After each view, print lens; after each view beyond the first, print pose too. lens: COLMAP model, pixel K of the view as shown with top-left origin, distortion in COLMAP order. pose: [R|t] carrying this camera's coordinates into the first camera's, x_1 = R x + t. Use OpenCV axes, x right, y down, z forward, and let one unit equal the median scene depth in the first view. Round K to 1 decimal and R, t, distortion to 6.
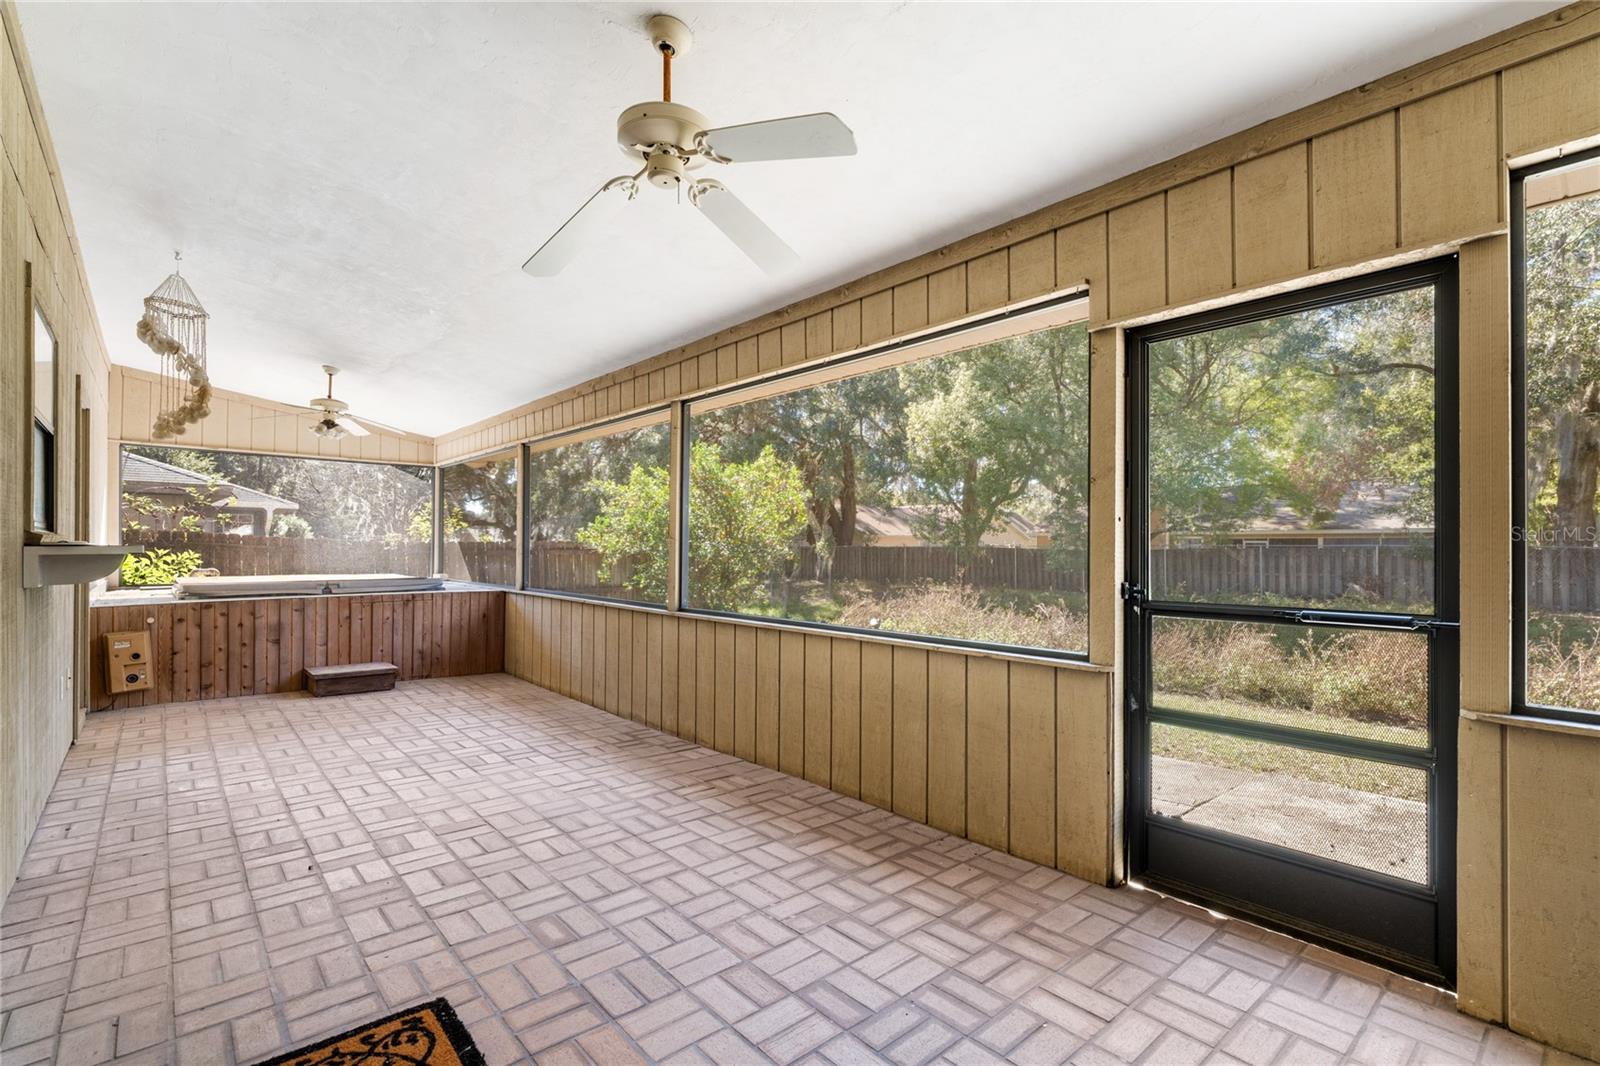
lens RADIAL K [[737.9, 0, 805.5], [0, 737.9, 538.9], [0, 0, 1]] dist [-0.005140, 0.003798]
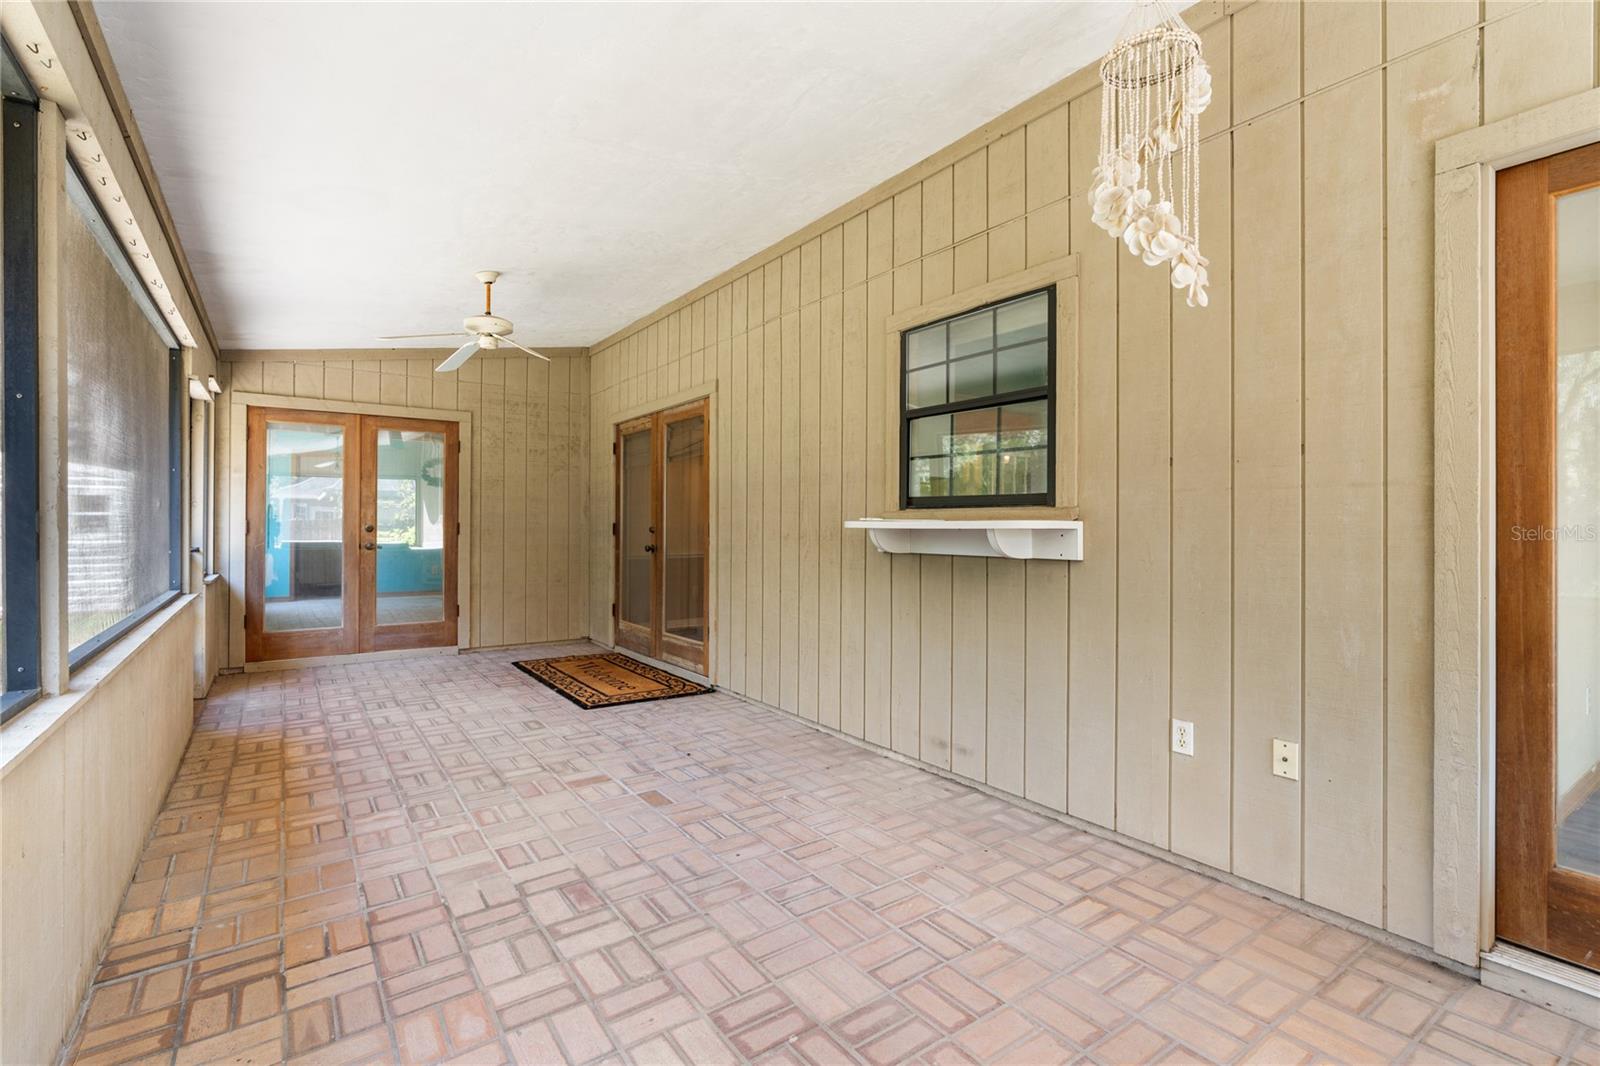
lens RADIAL K [[737.9, 0, 807.6], [0, 737.9, 523.8], [0, 0, 1]] dist [-0.005140, 0.003798]
pose [[-0.994744, -0.005998, 0.102214, -0.451012], [-0.007119, 0.999918, -0.010599, 0.012728], [-0.102142, -0.011271, -0.994706, 1.028325]]
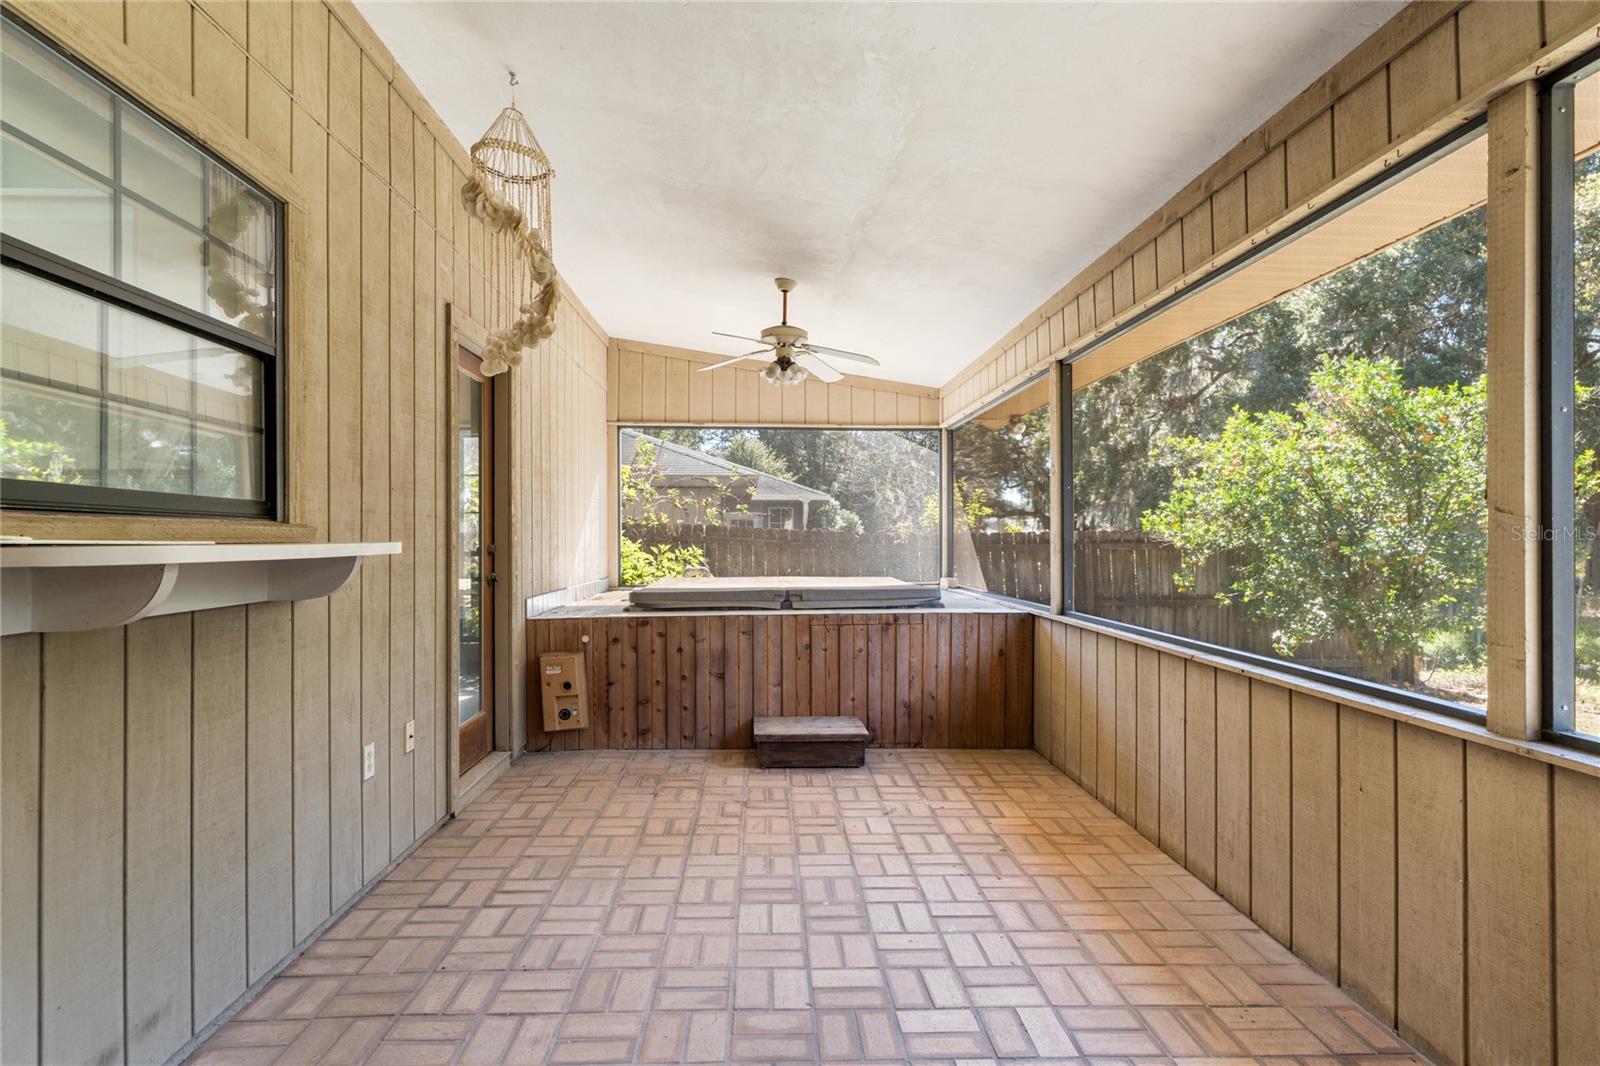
lens RADIAL K [[843.3, 0, 796.7], [0, 843.3, 535.0], [0, 0, 1]] dist [-0.002761, -0.000970]
pose [[0.781823, -0.009013, -0.623435, -0.151177], [0.013245, 0.999910, 0.002153, 0.003371], [0.623359, -0.009940, 0.781872, 0.400741]]
